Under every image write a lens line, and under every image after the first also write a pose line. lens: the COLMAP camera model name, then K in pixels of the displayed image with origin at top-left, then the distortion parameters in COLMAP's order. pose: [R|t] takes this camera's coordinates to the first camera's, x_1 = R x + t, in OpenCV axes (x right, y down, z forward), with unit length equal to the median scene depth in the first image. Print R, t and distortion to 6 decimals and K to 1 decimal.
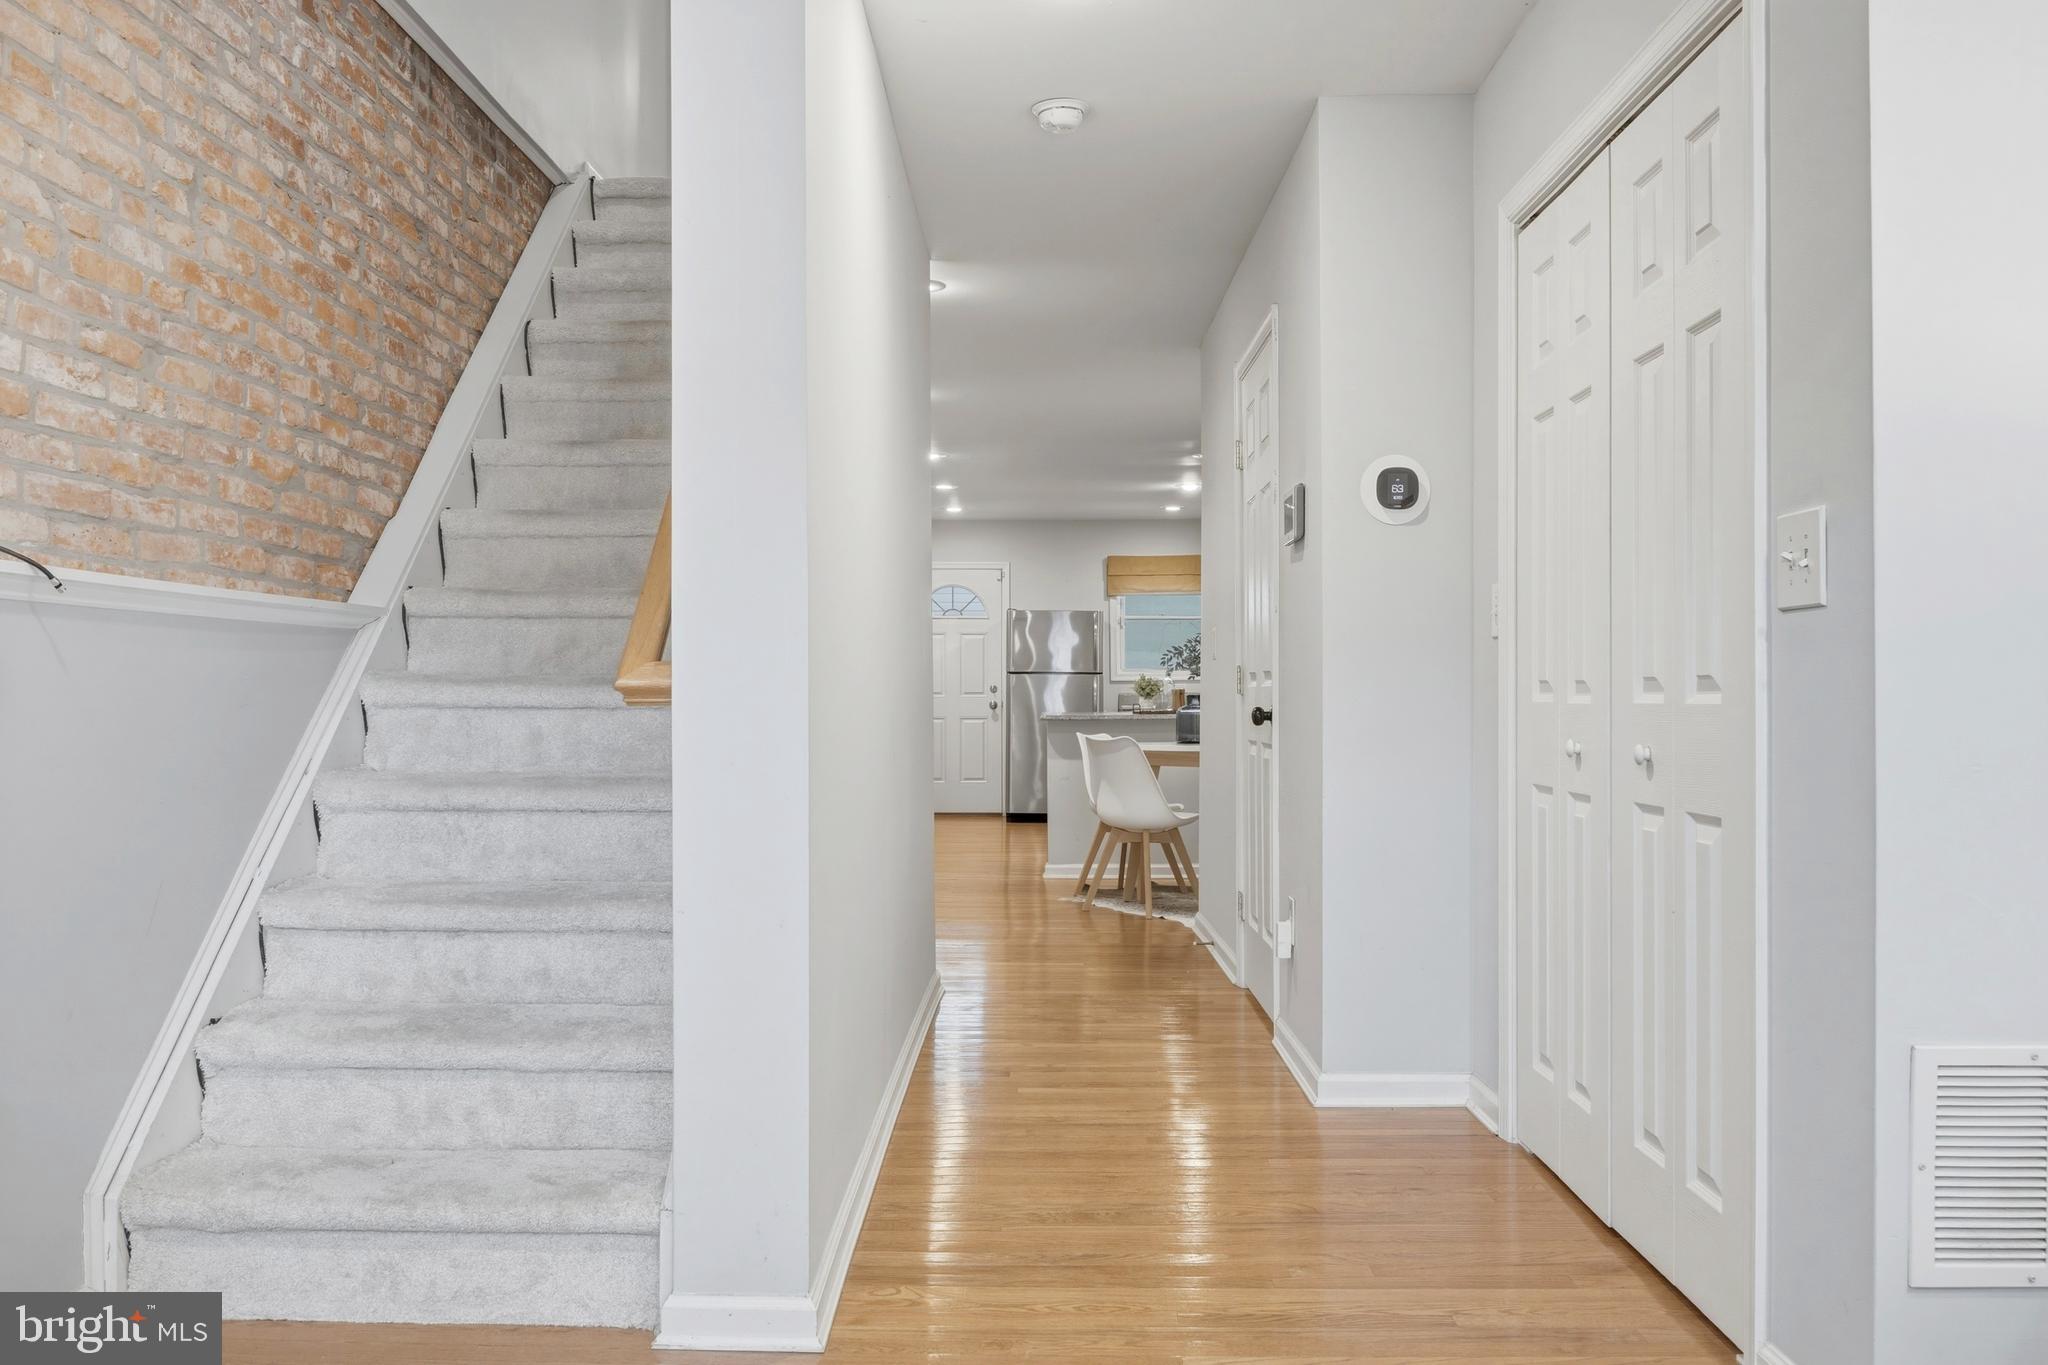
lens RADIAL K [[1620.8, 0, 1017.3], [0, 1620.8, 692.5], [0, 0, 1]] dist [-0.007947, 0.002477]
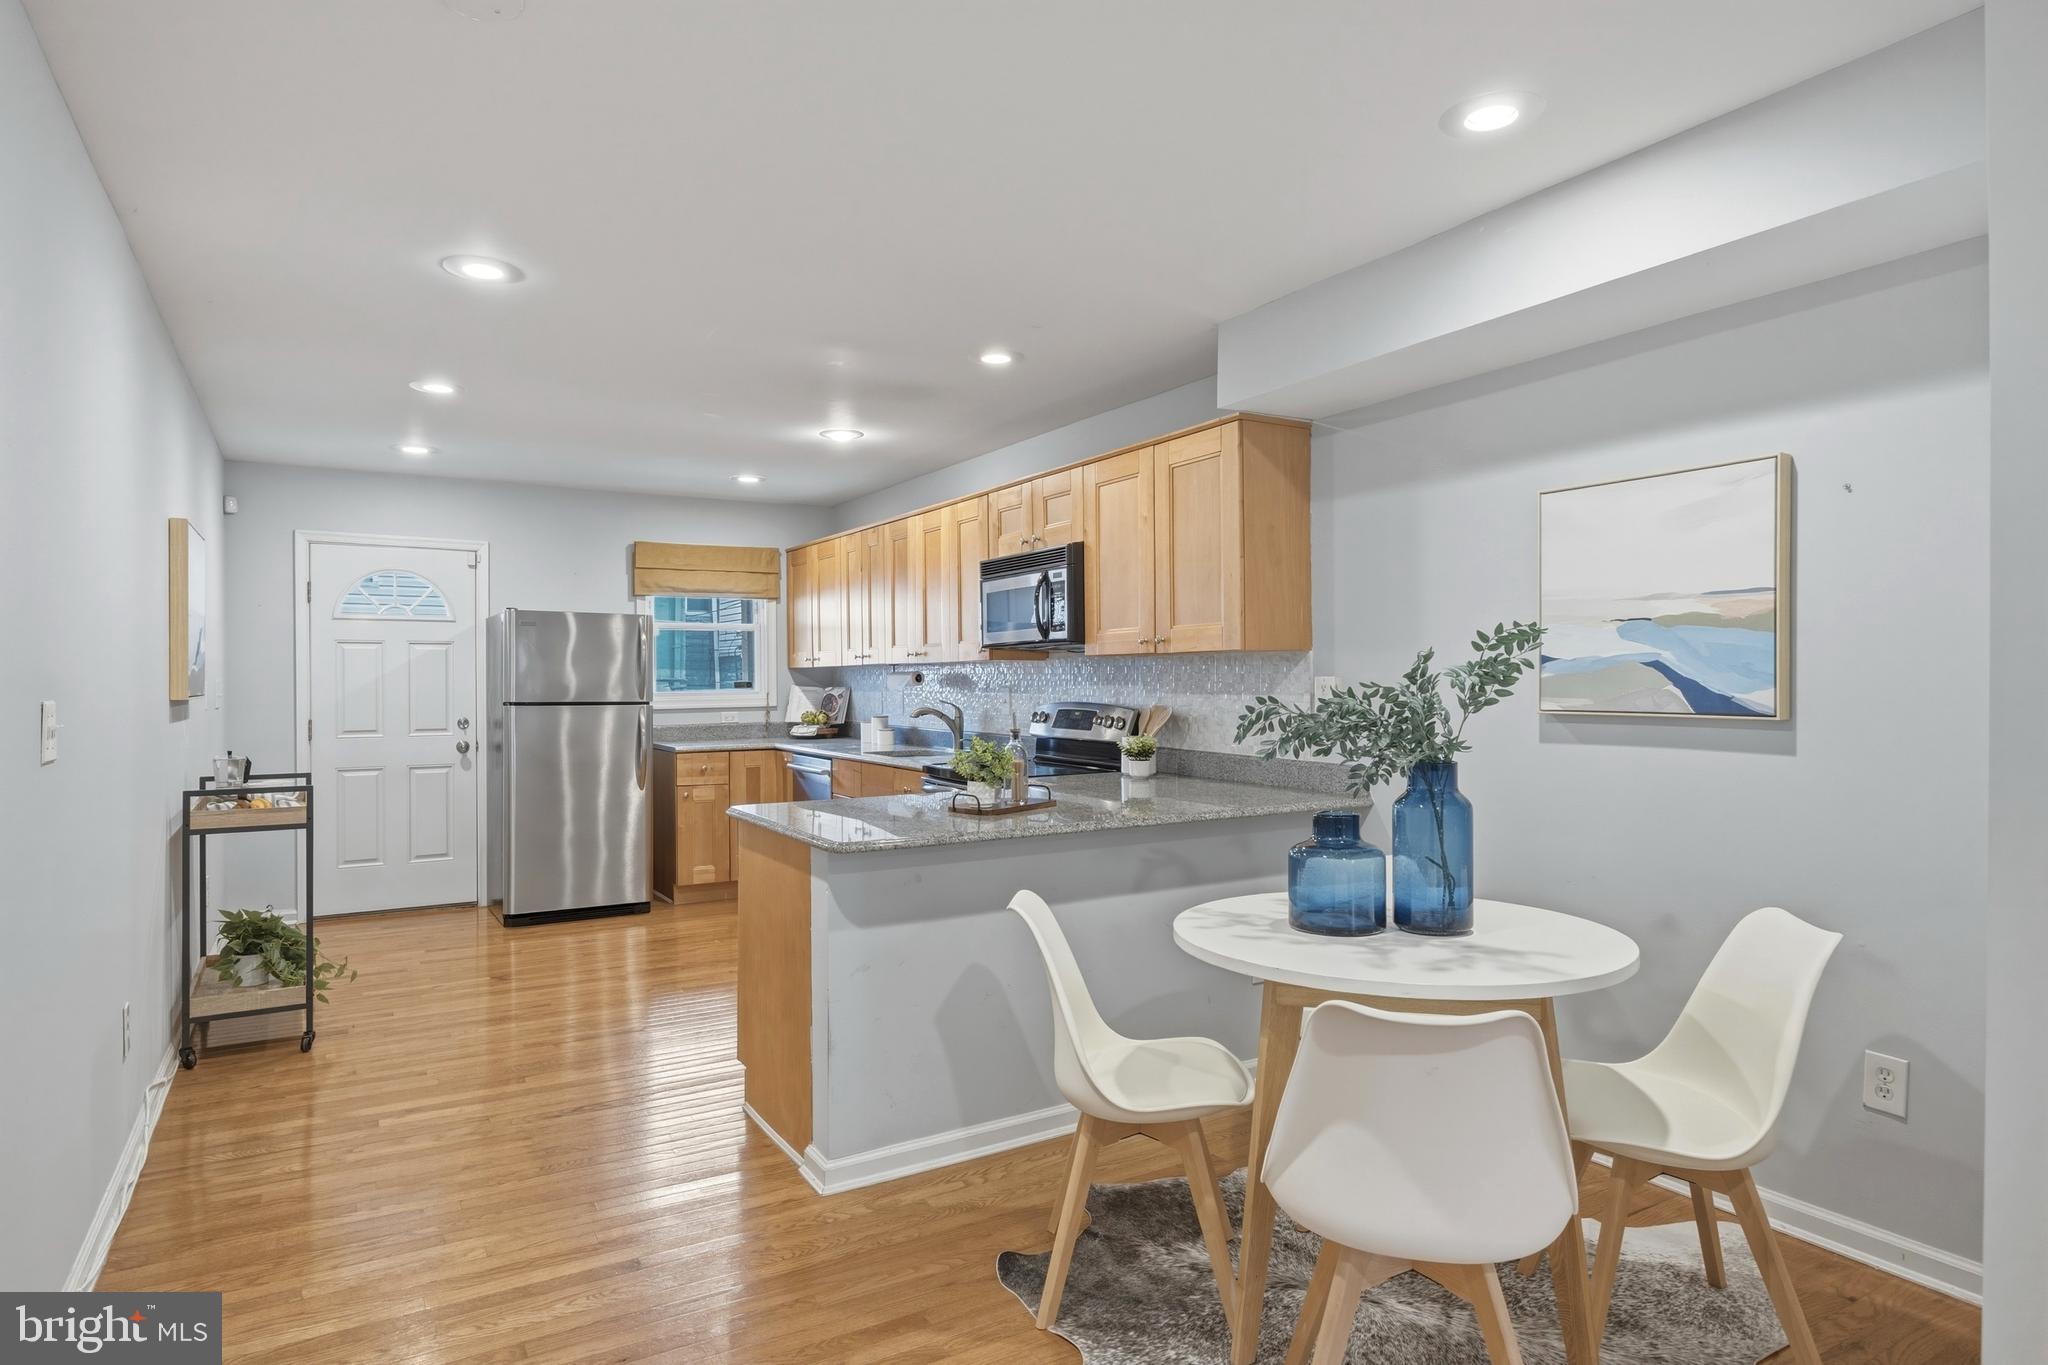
lens RADIAL K [[1166.2, 0, 1025.3], [0, 1166.2, 683.3], [0, 0, 1]] dist [0.003980, 0.001112]
pose [[0.854405, -0.003010, 0.519598, -0.296646], [0.001911, 0.999995, 0.002651, -0.087231], [-0.519604, -0.001272, 0.854407, 1.945339]]
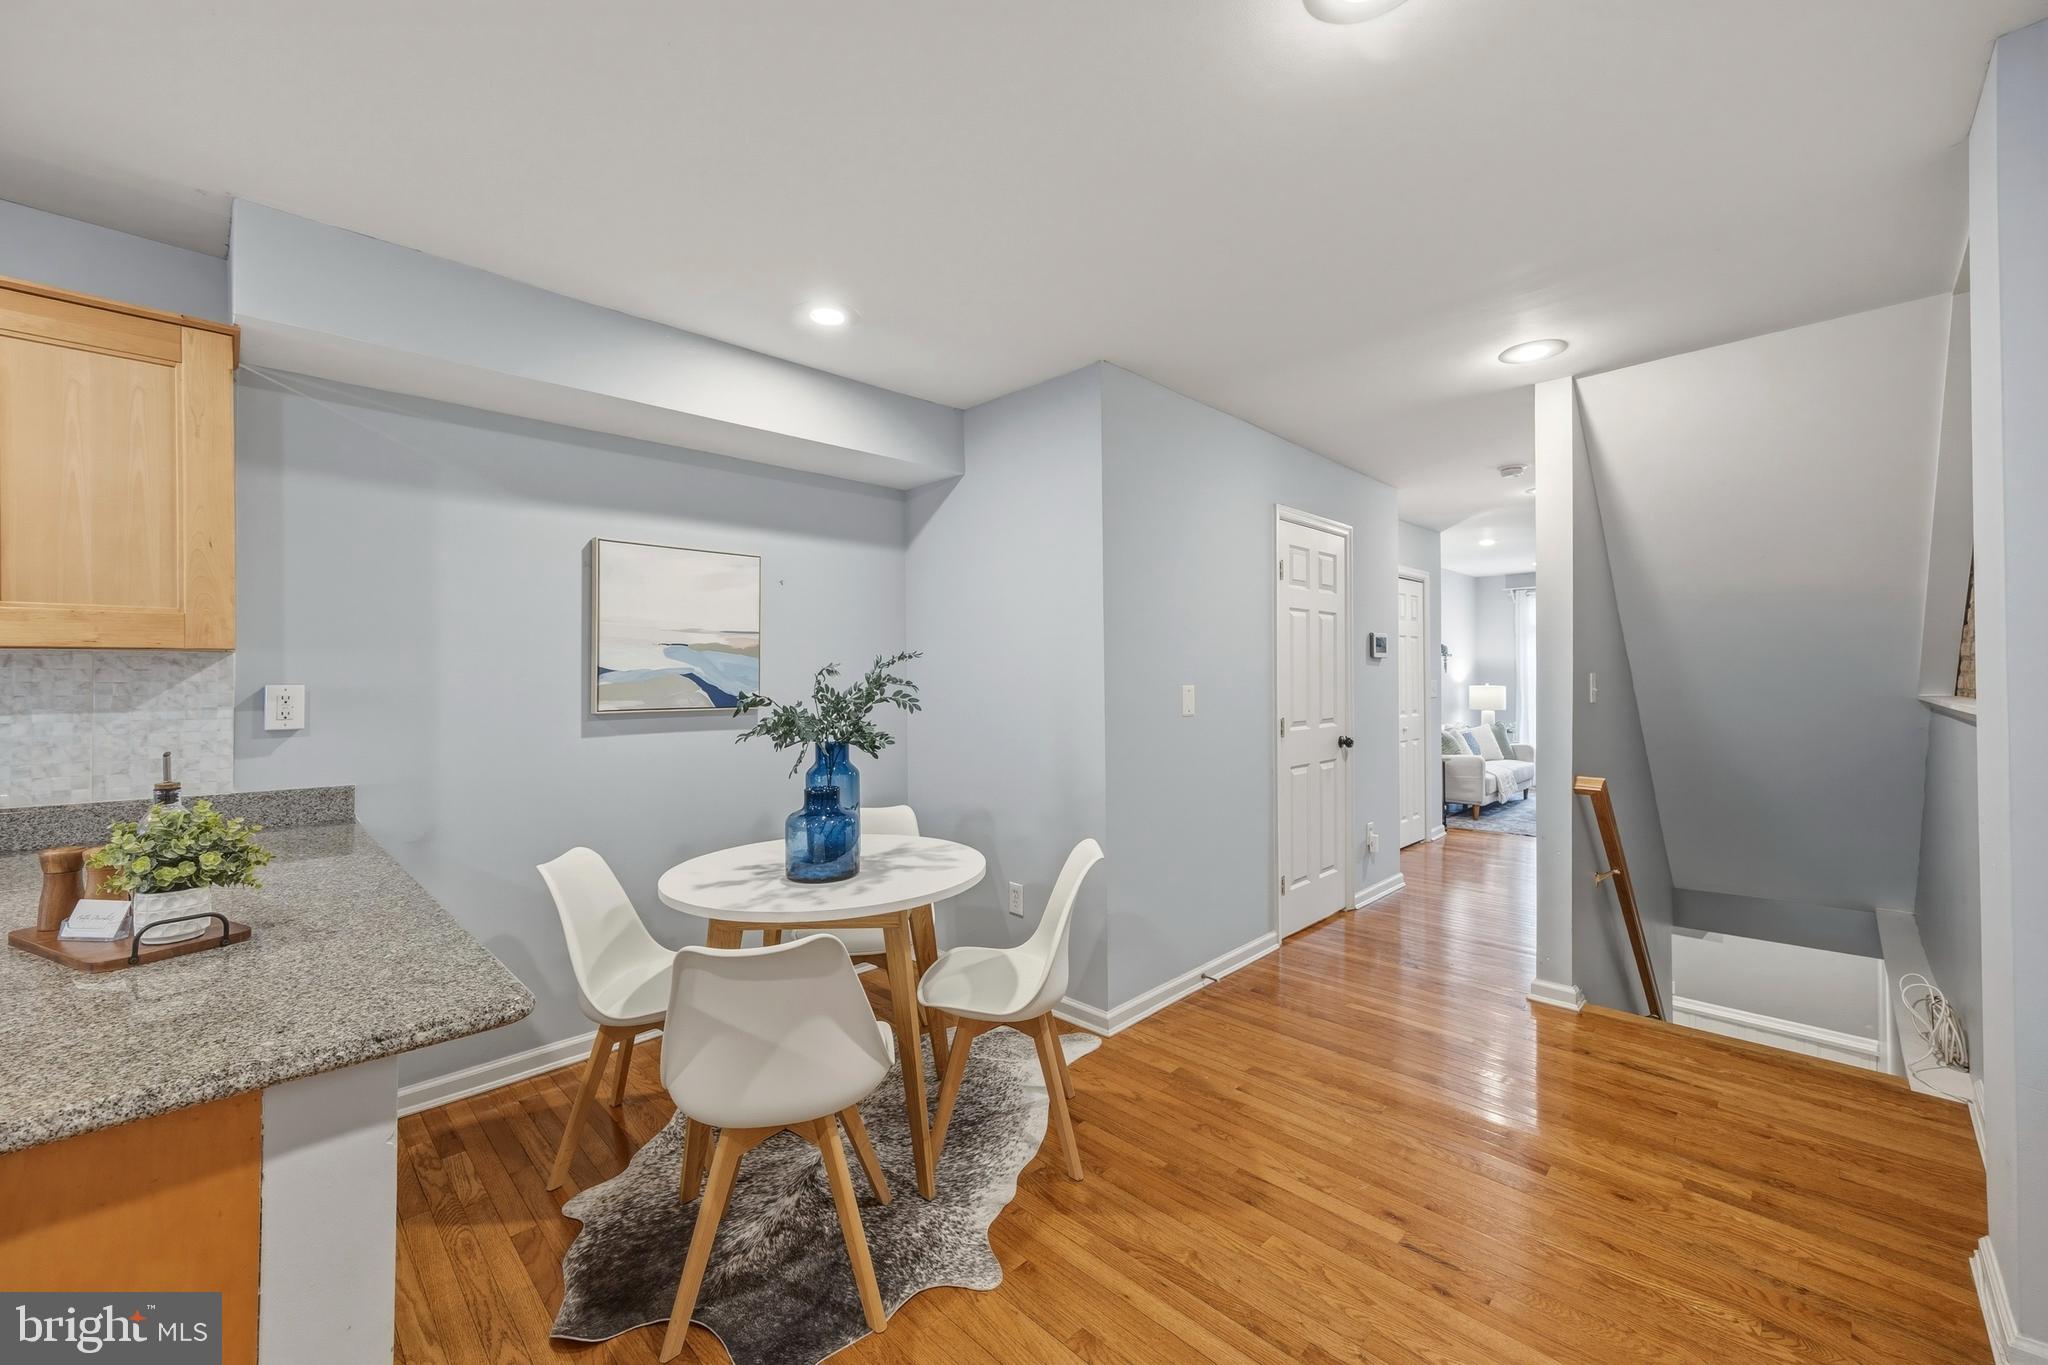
lens RADIAL K [[796.3, 0, 1046.1], [0, 796.3, 664.7], [0, 0, 1]] dist [-0.001821, -0.000245]
pose [[-0.724067, 0.013551, 0.689596, -0.344833], [0.002996, 0.999859, -0.016501, -0.095537], [-0.689723, -0.009882, -0.724006, 2.942334]]
